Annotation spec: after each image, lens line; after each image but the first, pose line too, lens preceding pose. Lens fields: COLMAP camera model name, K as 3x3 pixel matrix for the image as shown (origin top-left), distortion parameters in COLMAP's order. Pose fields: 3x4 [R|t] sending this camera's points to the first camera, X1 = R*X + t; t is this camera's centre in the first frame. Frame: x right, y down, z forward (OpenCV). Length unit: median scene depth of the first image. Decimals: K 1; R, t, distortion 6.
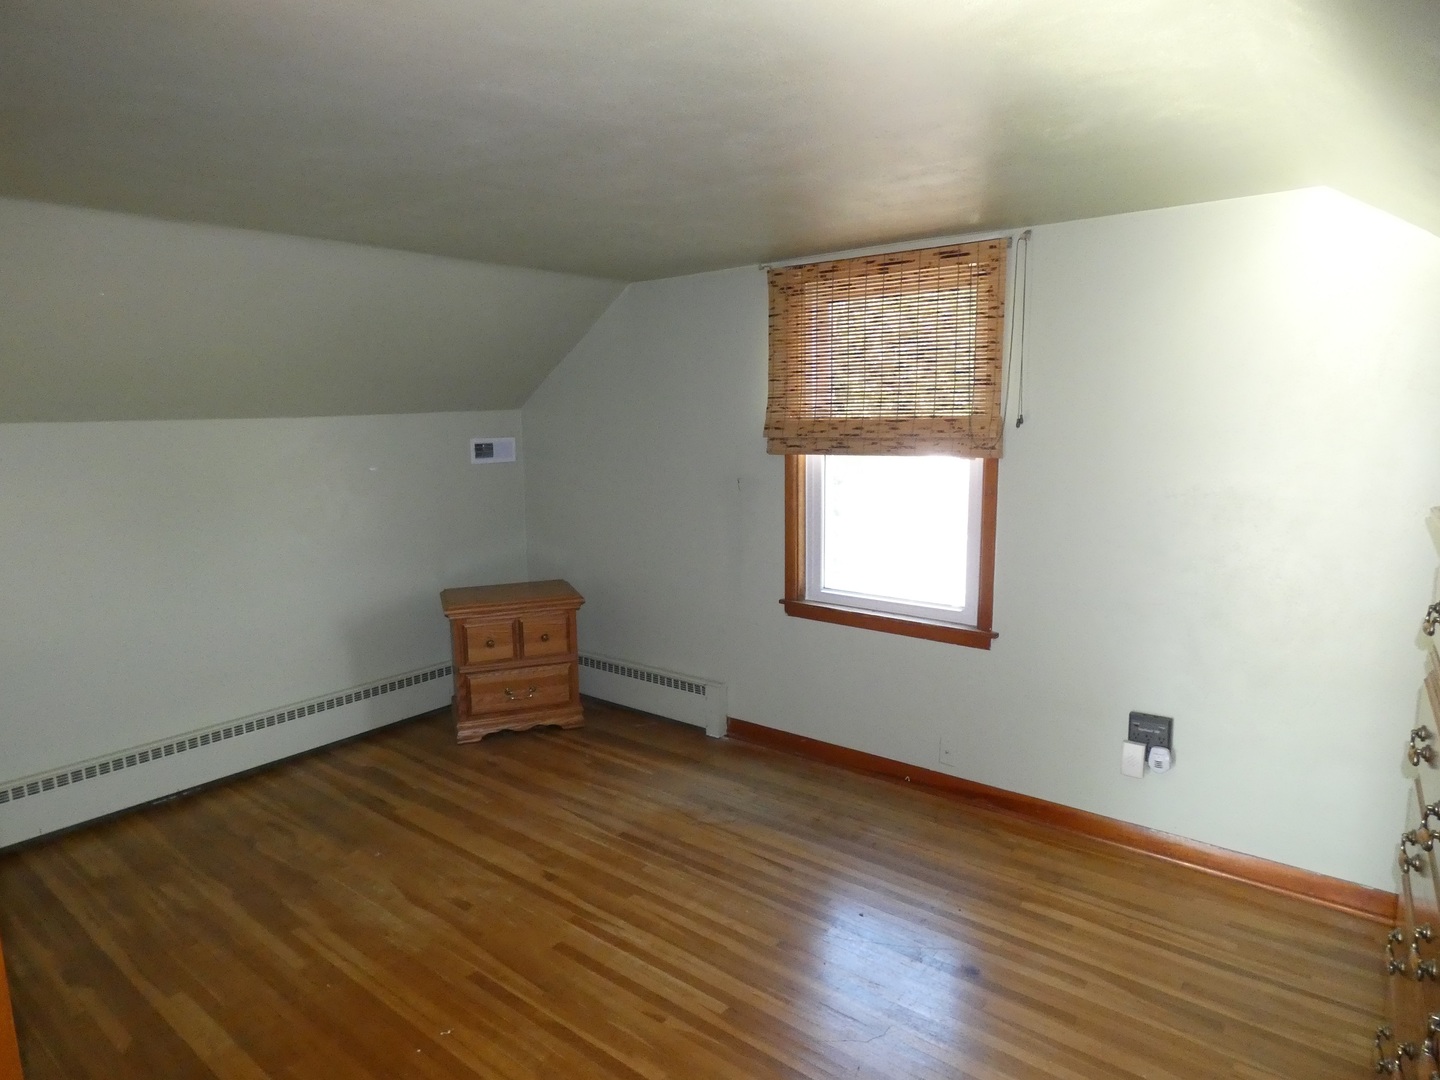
lens RADIAL K [[862.9, 0, 714.5], [0, 862.9, 548.2], [0, 0, 1]] dist [0.016122, -0.003990]
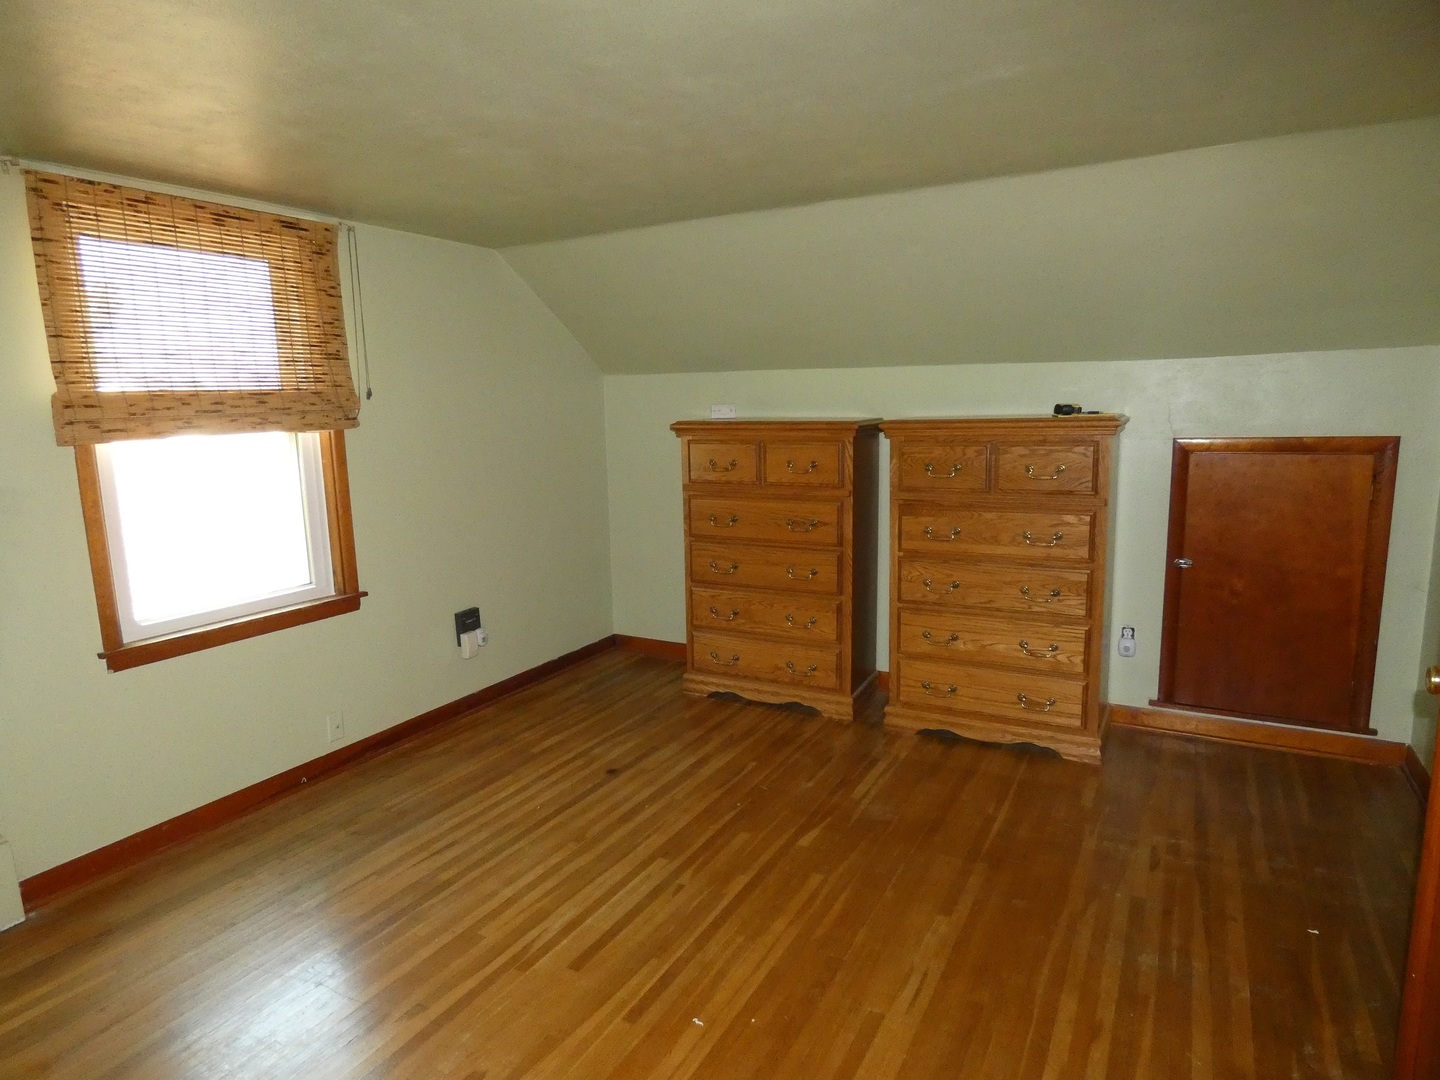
lens RADIAL K [[862.9, 0, 716.2], [0, 862.9, 531.3], [0, 0, 1]] dist [0.016122, -0.003990]
pose [[-0.147788, -0.140945, 0.978925, -0.790670], [0.182487, 0.968913, 0.167053, -0.073941], [-0.972038, 0.203329, -0.117473, 0.686060]]
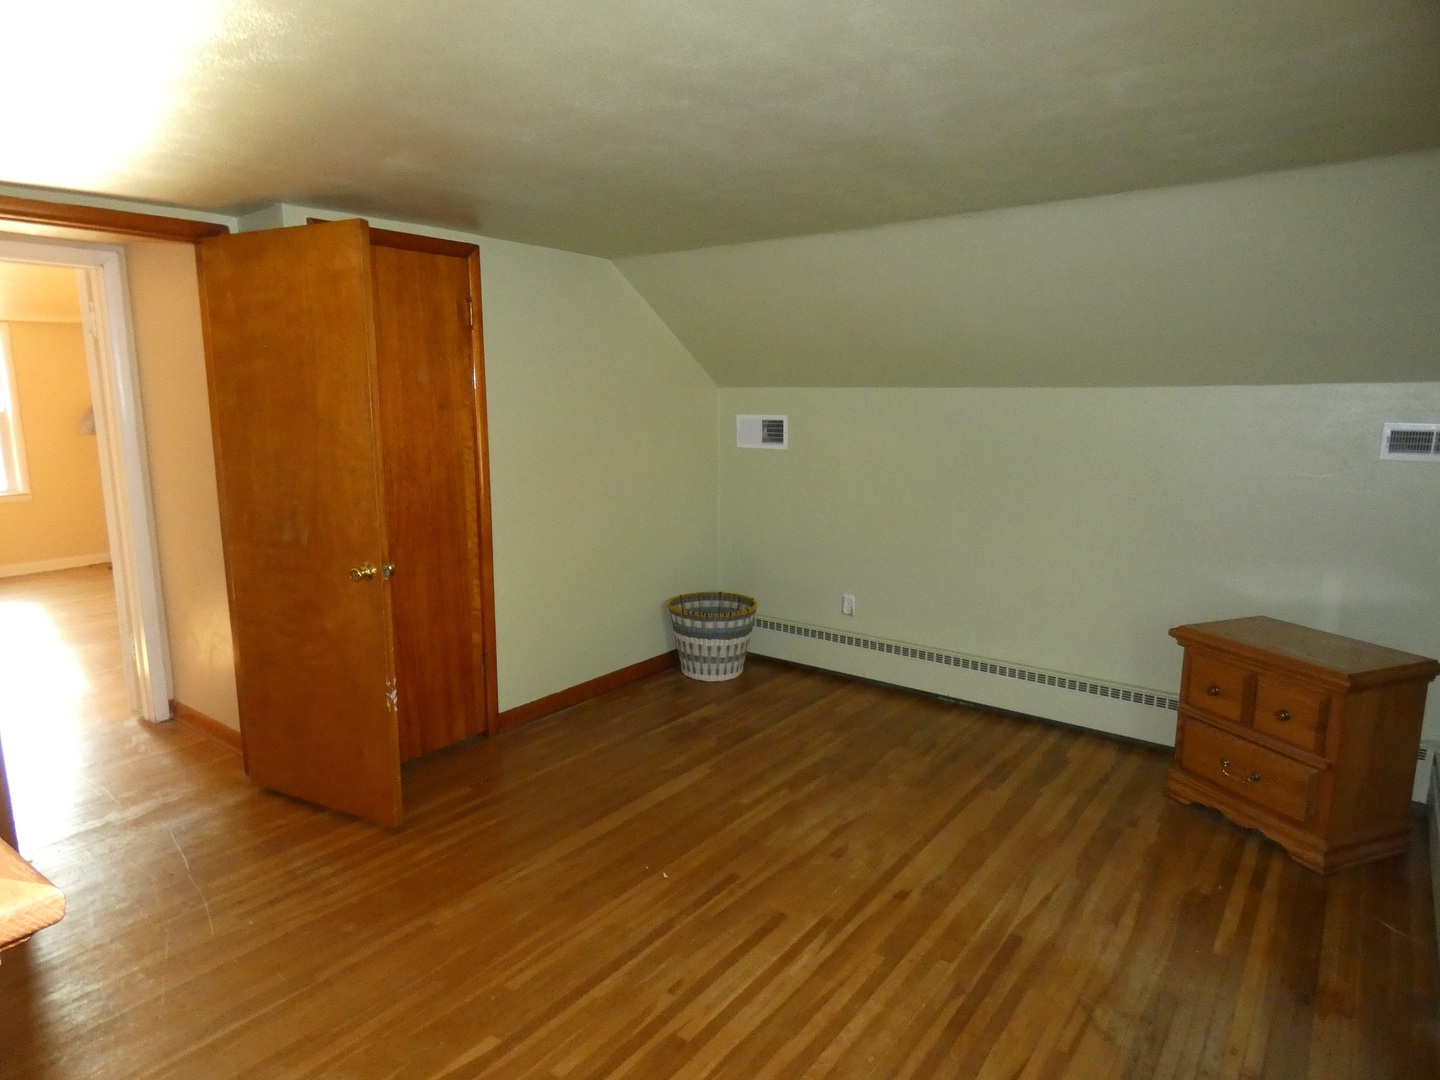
lens RADIAL K [[862.9, 0, 719.9], [0, 862.9, 545.2], [0, 0, 1]] dist [0.016122, -0.003990]
pose [[0.013015, 0.185098, -0.982634, 0.575271], [-0.156971, 0.970911, 0.180811, -0.104012], [0.987517, 0.151892, 0.041691, 0.645451]]
